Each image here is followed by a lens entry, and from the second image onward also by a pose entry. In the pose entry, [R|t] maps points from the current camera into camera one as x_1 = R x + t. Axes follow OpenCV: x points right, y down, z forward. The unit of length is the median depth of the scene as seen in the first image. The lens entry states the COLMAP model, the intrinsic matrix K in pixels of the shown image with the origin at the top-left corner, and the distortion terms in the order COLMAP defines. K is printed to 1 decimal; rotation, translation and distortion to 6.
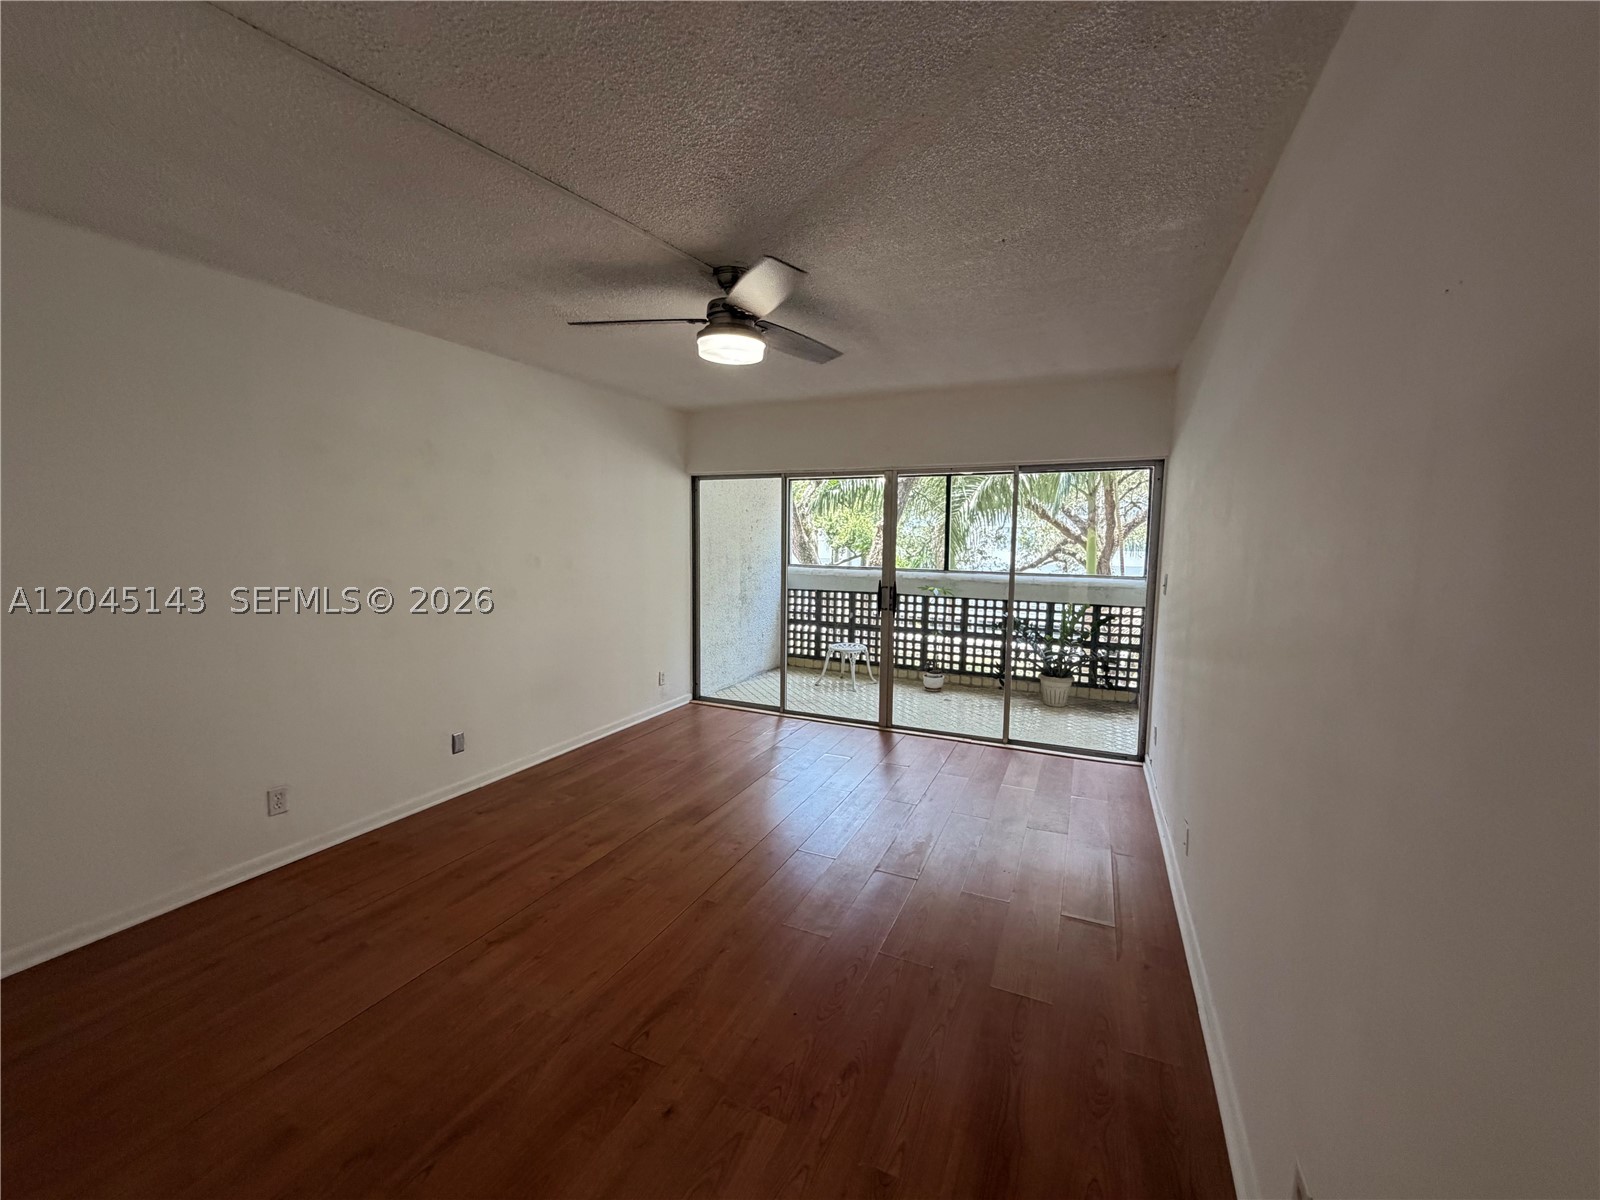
lens RADIAL K [[637.4, 0, 797.0], [0, 637.4, 599.7], [0, 0, 1]] dist [0.000680, 0.000294]
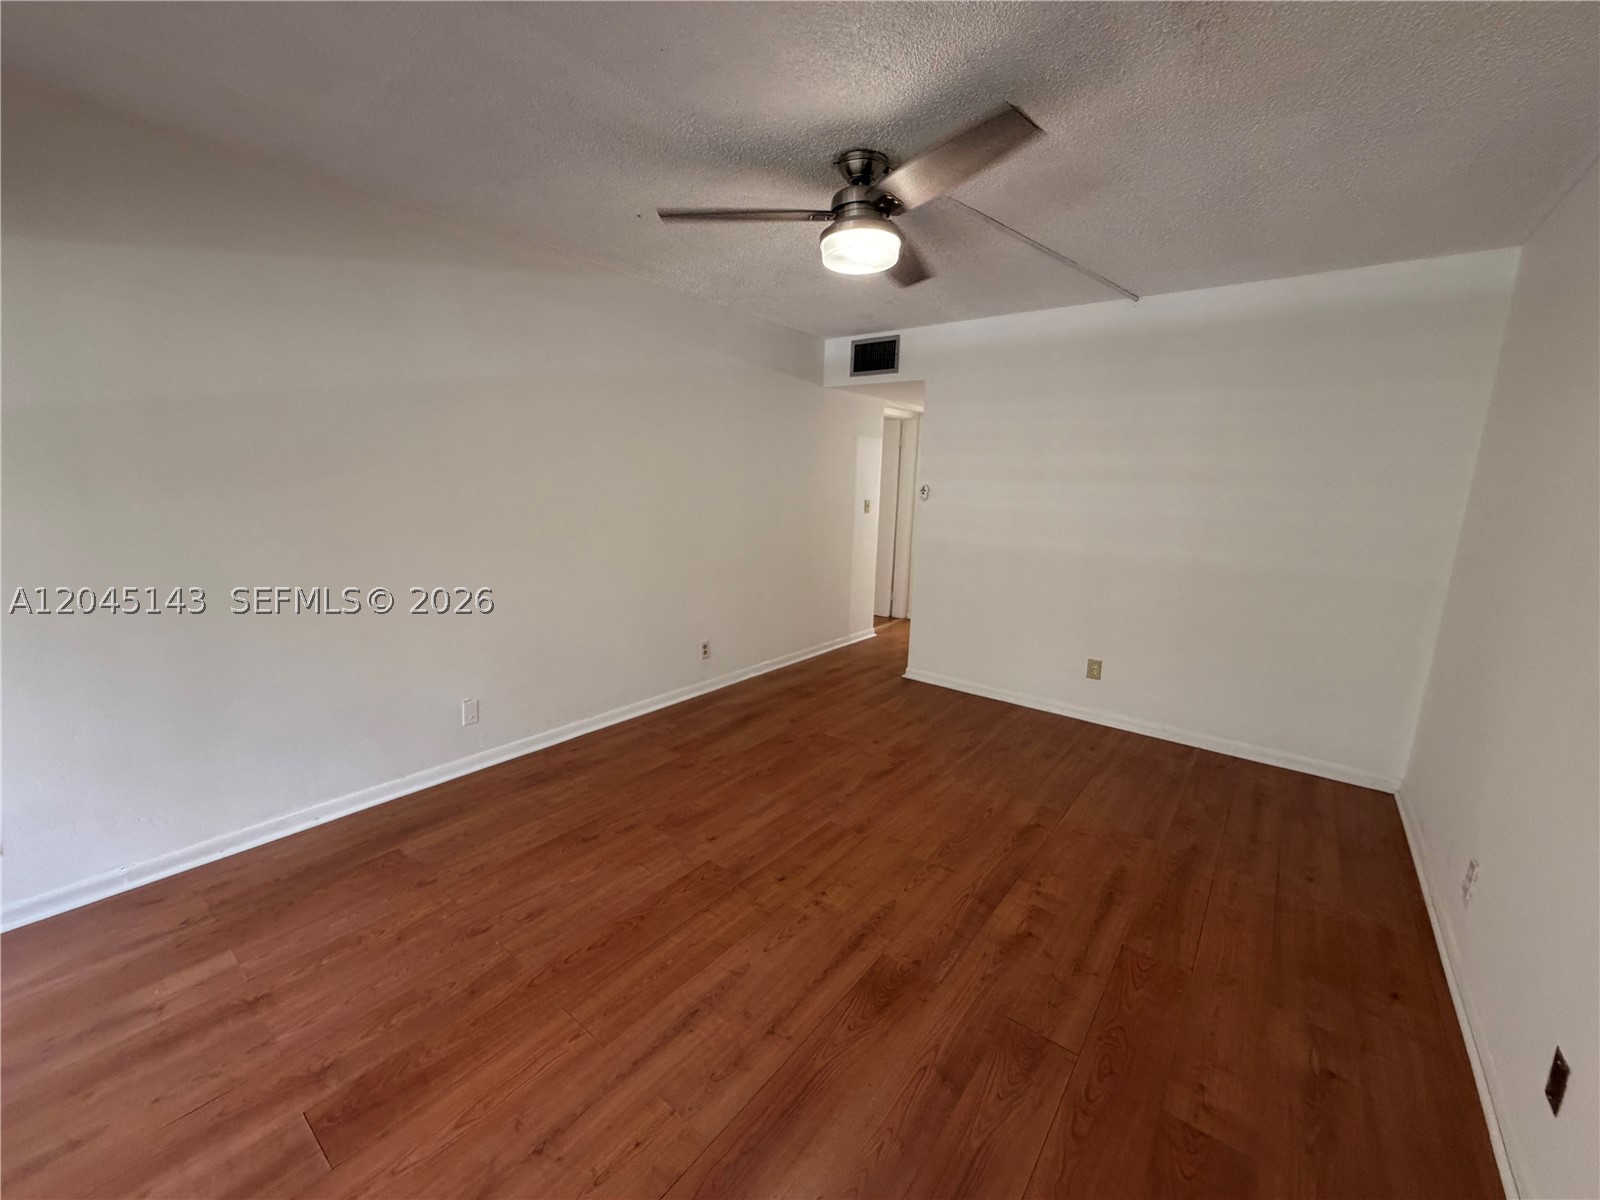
lens RADIAL K [[637.4, 0, 797.0], [0, 637.4, 599.7], [0, 0, 1]] dist [0.000680, 0.000294]
pose [[-0.972553, -0.077563, 0.219375, -0.245973], [-0.013299, 0.959794, 0.280389, -0.184245], [-0.232302, 0.269775, -0.934482, 1.940527]]
